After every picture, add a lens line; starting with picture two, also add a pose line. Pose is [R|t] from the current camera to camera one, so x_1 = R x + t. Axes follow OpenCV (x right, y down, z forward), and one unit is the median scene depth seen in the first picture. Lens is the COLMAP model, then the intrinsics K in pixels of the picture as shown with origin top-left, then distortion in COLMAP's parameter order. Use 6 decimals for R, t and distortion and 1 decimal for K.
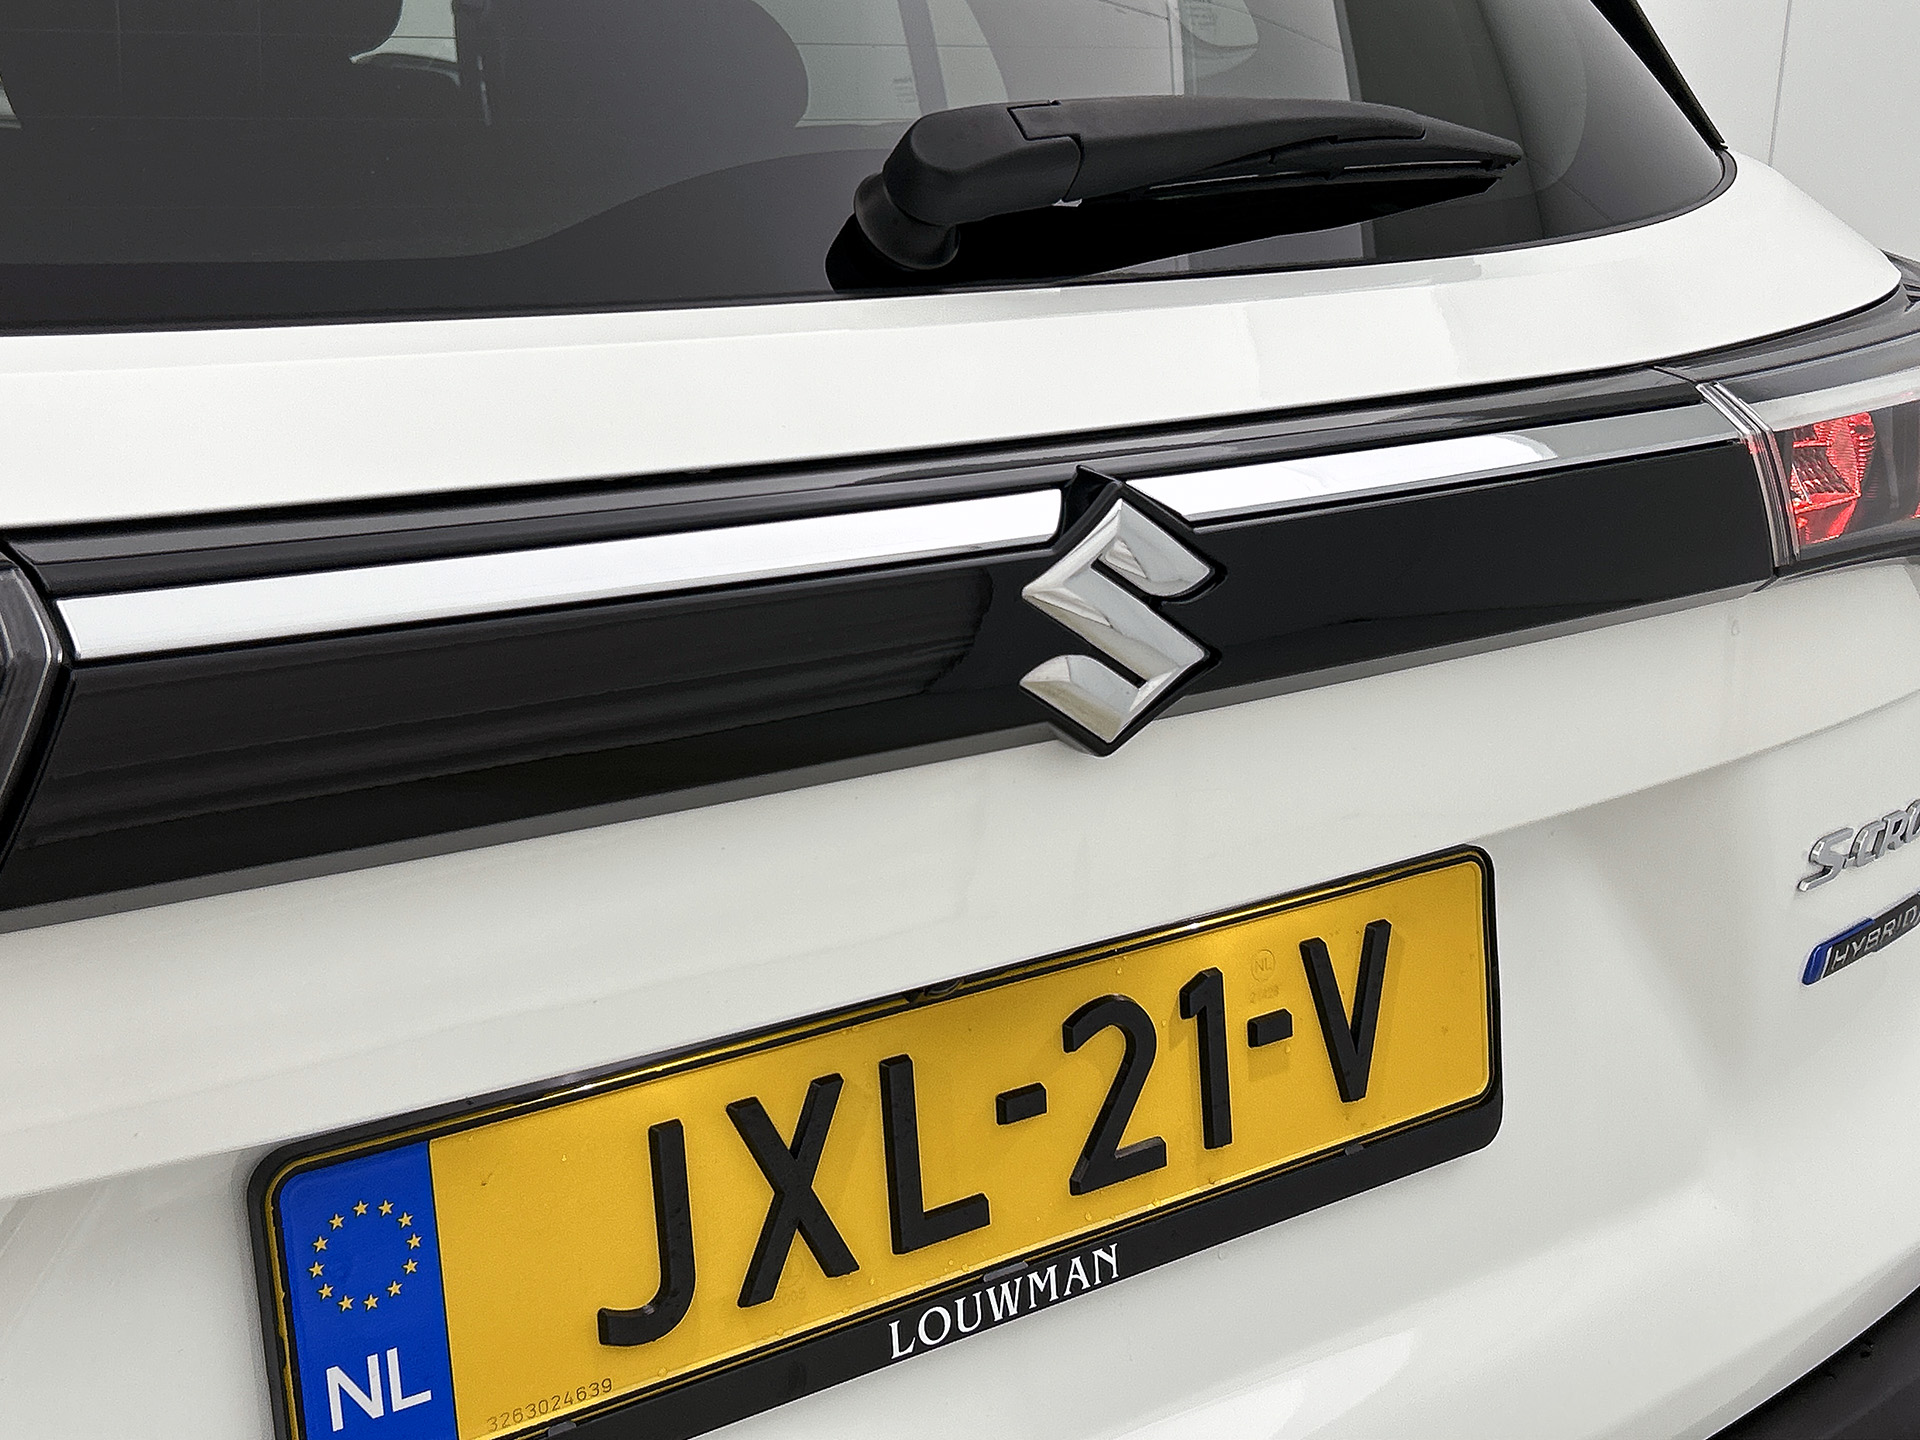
lens RADIAL K [[2394.6, 0, 960.7], [0, 2394.6, 726.8], [0, 0, 1]] dist [0.091680, 0.000000]
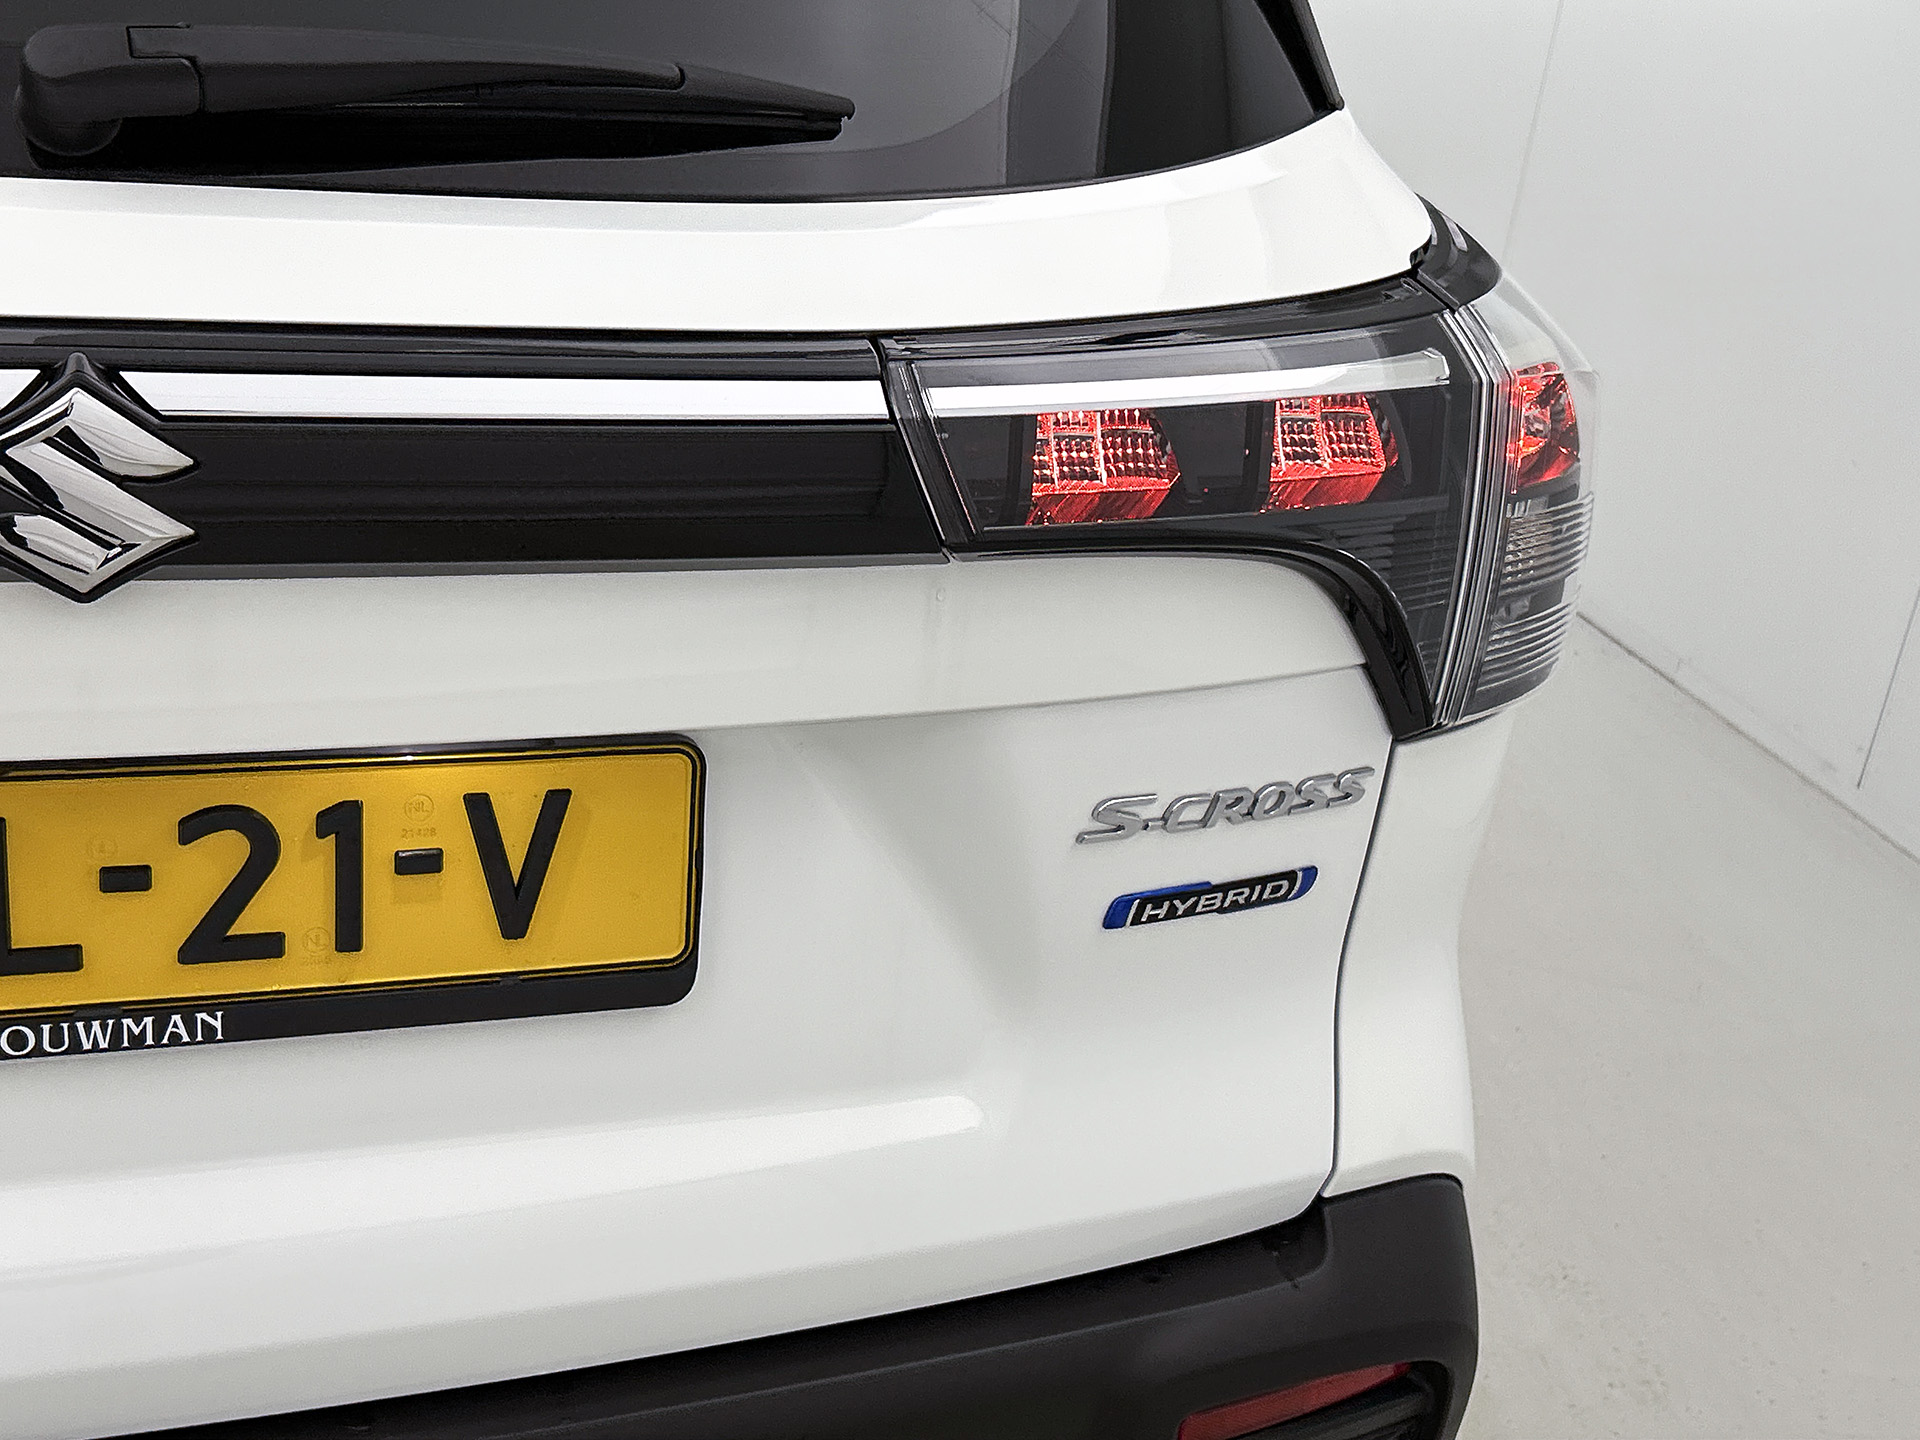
lens RADIAL K [[2394.6, 0, 960.1], [0, 2394.6, 716.4], [0, 0, 1]] dist [0.091680, 0.000000]
pose [[0.947525, 0.198165, -0.250854, 0.676554], [-0.169691, 0.976795, 0.130674, -0.140976], [0.270928, -0.081249, 0.959165, -0.019510]]
